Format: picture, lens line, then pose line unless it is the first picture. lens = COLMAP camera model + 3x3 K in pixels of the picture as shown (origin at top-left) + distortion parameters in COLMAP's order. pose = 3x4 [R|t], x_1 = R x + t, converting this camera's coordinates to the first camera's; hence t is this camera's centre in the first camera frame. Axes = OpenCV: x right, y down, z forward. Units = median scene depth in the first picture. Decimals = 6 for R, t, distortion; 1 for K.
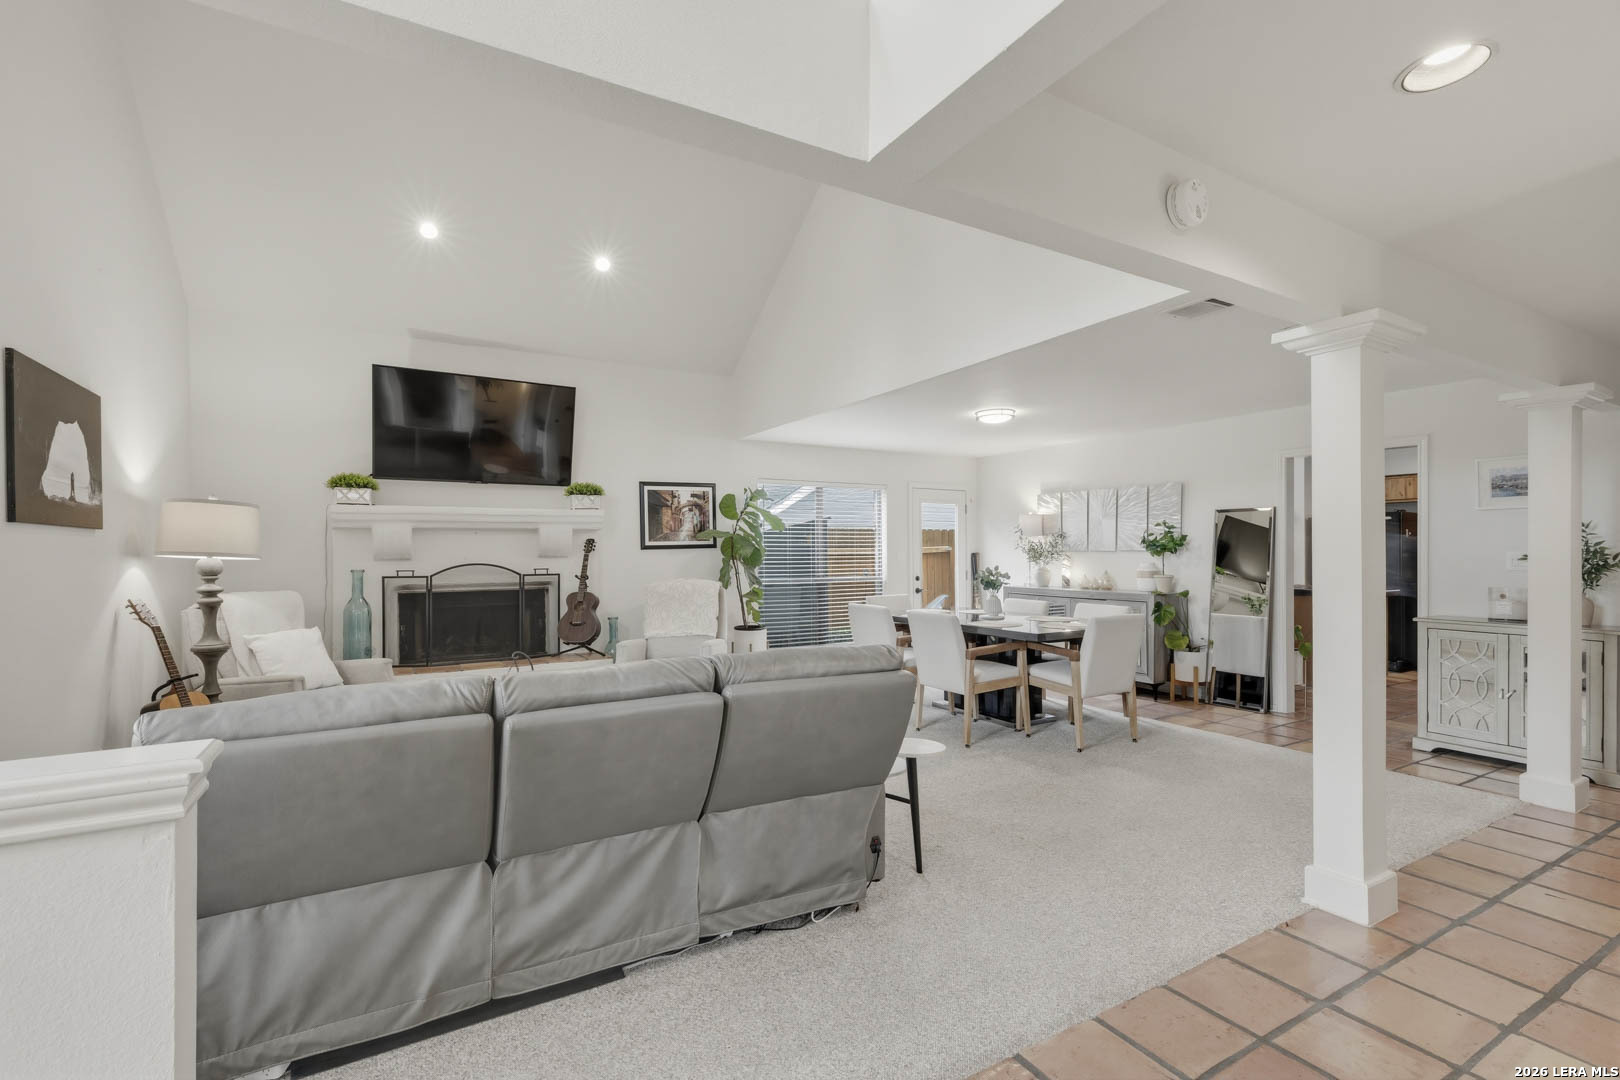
lens RADIAL K [[736.8, 0, 823.1], [0, 736.8, 537.0], [0, 0, 1]] dist [0.004387, -0.002024]
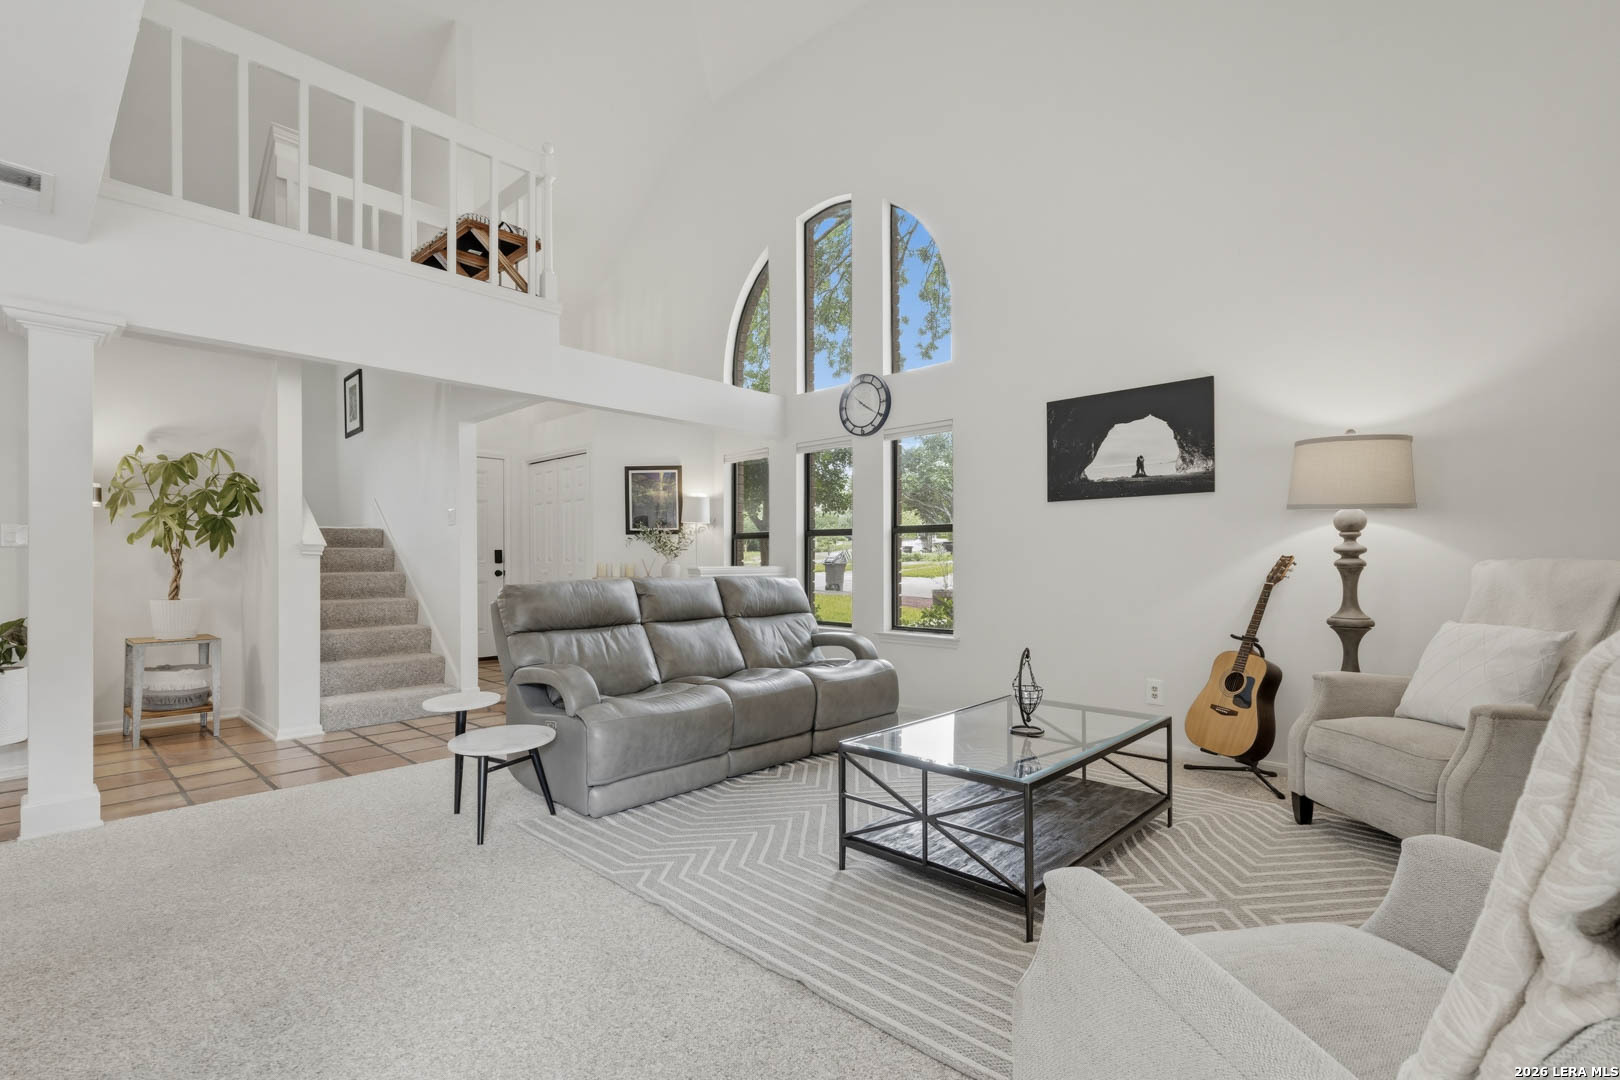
lens RADIAL K [[736.8, 0, 820.5], [0, 736.8, 553.3], [0, 0, 1]] dist [0.004387, -0.002024]
pose [[-0.959076, 0.009004, -0.283007, -0.044330], [0.016552, 0.999568, -0.024289, 0.062194], [0.282666, -0.027980, -0.958810, 1.160969]]
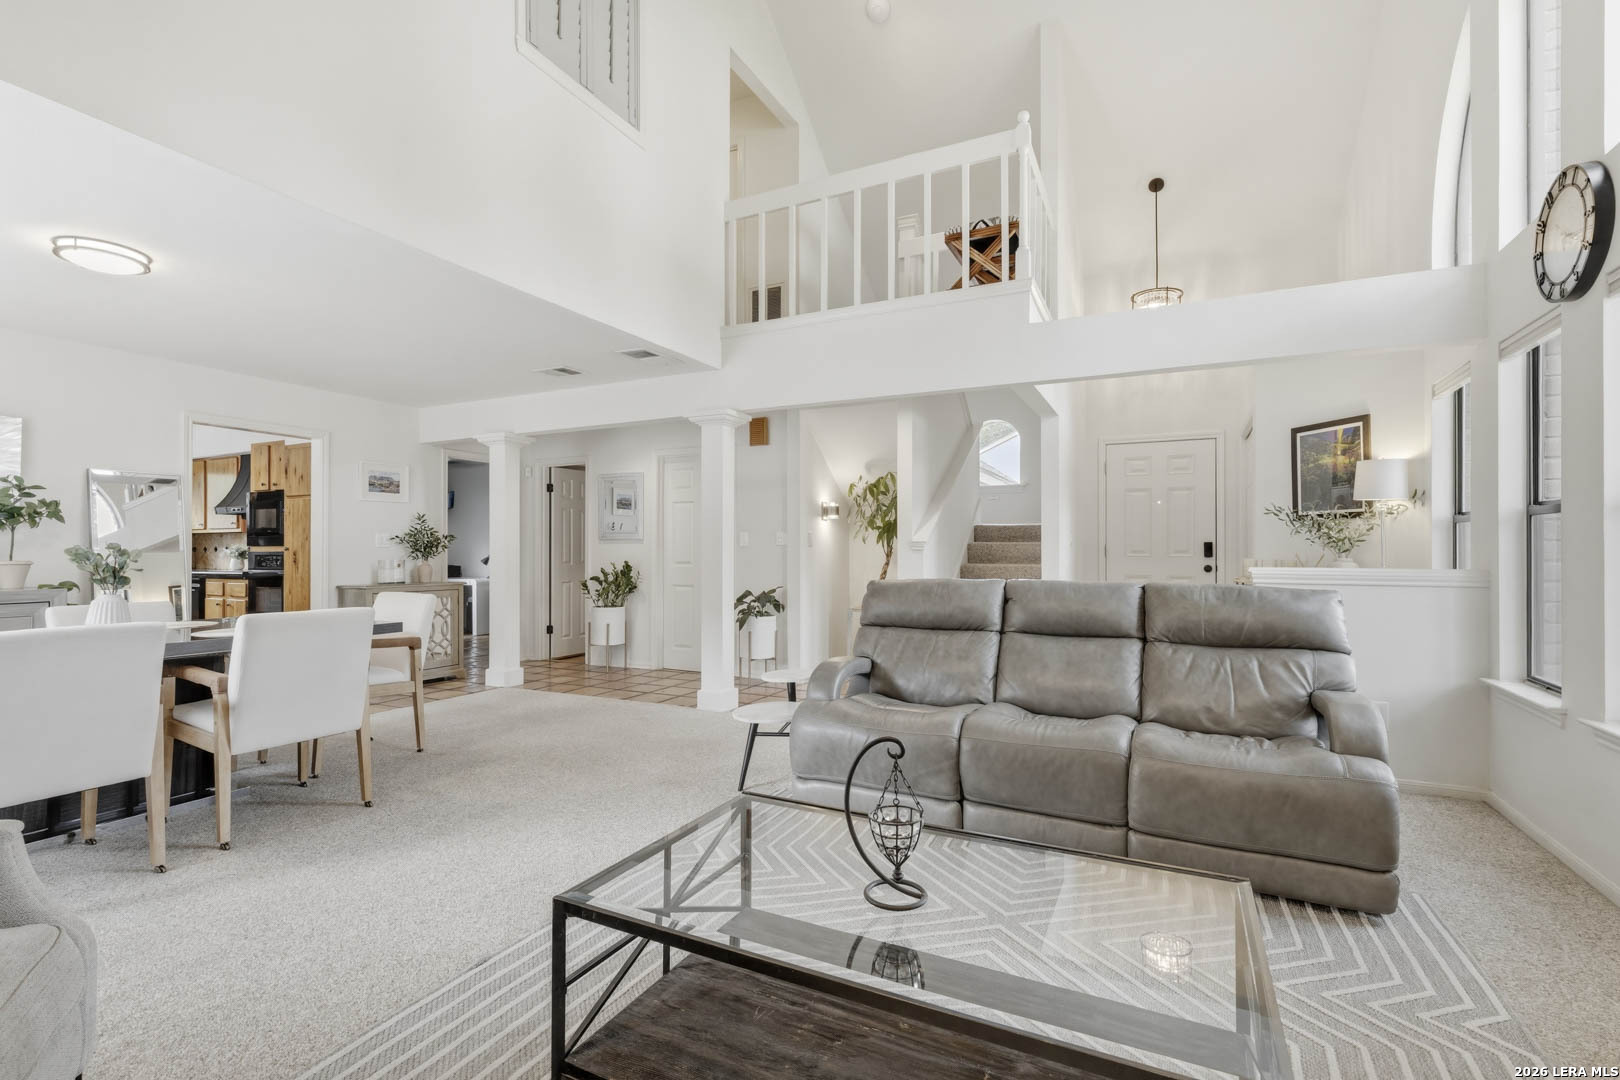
lens RADIAL K [[736.8, 0, 800.5], [0, 736.8, 549.5], [0, 0, 1]] dist [0.004387, -0.002024]
pose [[-0.539230, 0.009331, 0.842107, -0.500186], [-0.011549, 0.999763, -0.018472, 0.054848], [-0.842079, -0.019686, -0.538994, 0.901480]]
